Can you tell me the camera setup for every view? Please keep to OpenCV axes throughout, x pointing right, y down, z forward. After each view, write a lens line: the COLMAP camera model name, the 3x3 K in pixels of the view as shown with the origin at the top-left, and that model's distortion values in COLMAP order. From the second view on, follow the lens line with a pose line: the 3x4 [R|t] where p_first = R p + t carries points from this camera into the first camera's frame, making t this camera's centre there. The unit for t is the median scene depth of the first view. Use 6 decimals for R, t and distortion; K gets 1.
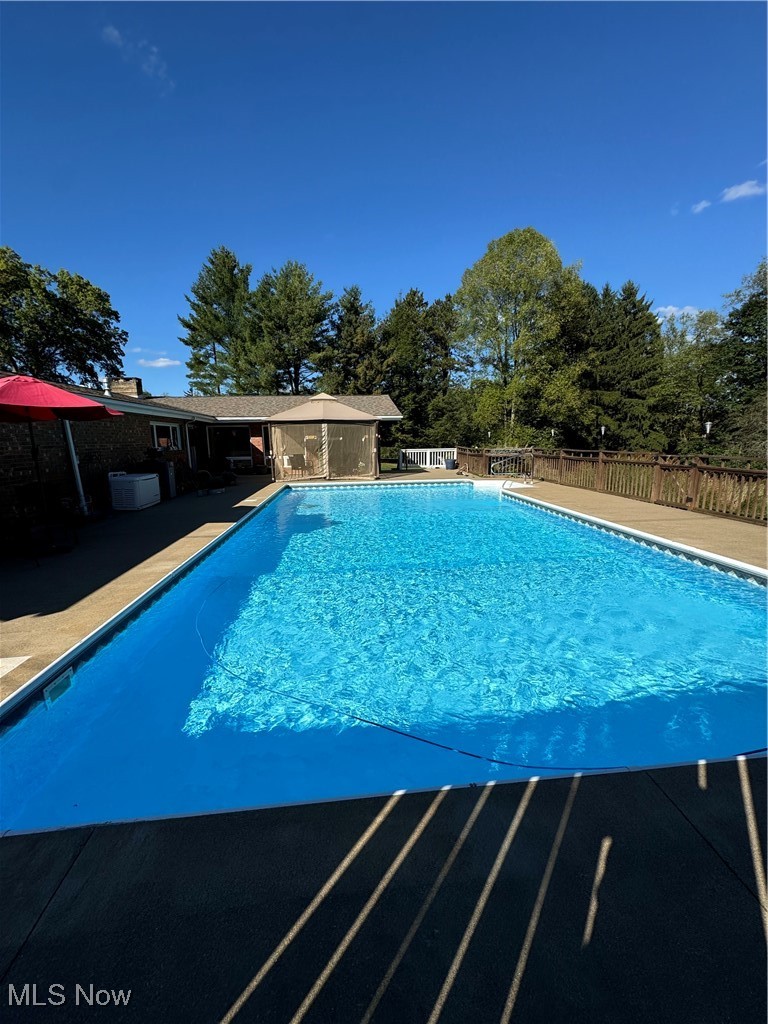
lens RADIAL K [[406.1, 0, 384.1], [0, 406.1, 511.9], [0, 0, 1]] dist [-0.000892, -0.000107]
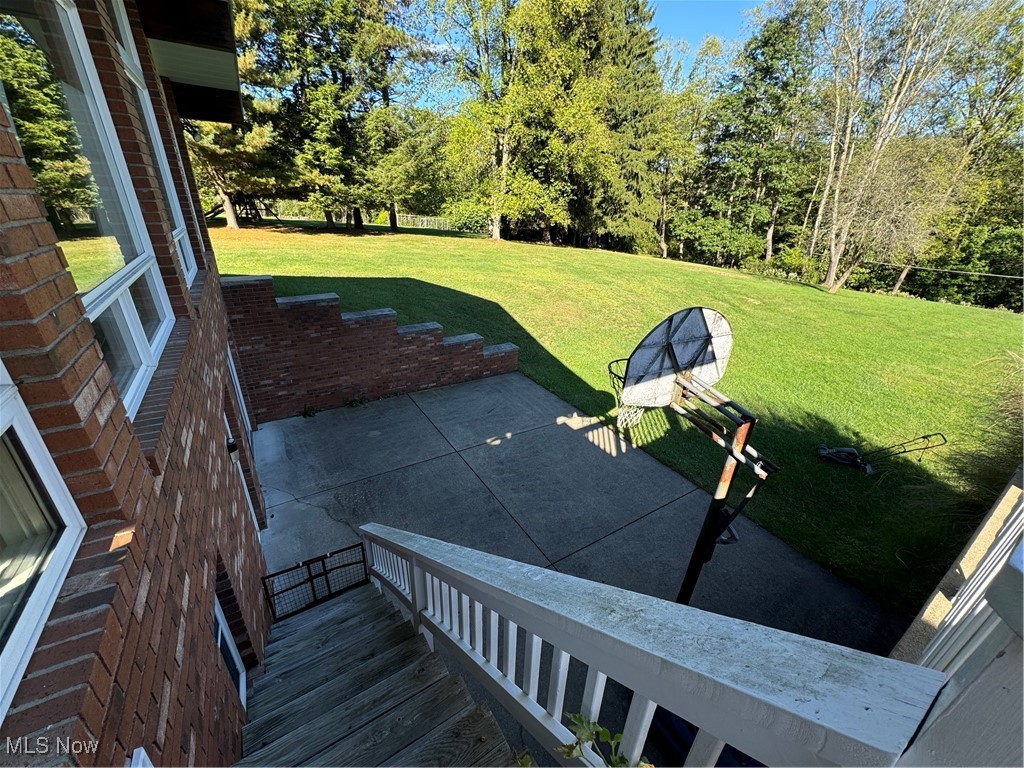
lens RADIAL K [[406.1, 0, 512.2], [0, 406.1, 387.1], [0, 0, 1]] dist [-0.000892, -0.000107]
pose [[0.895517, -0.142057, 0.421746, 0.006597], [0.025196, 0.962348, 0.270649, -0.067091], [-0.444314, -0.231744, 0.865378, 0.389305]]
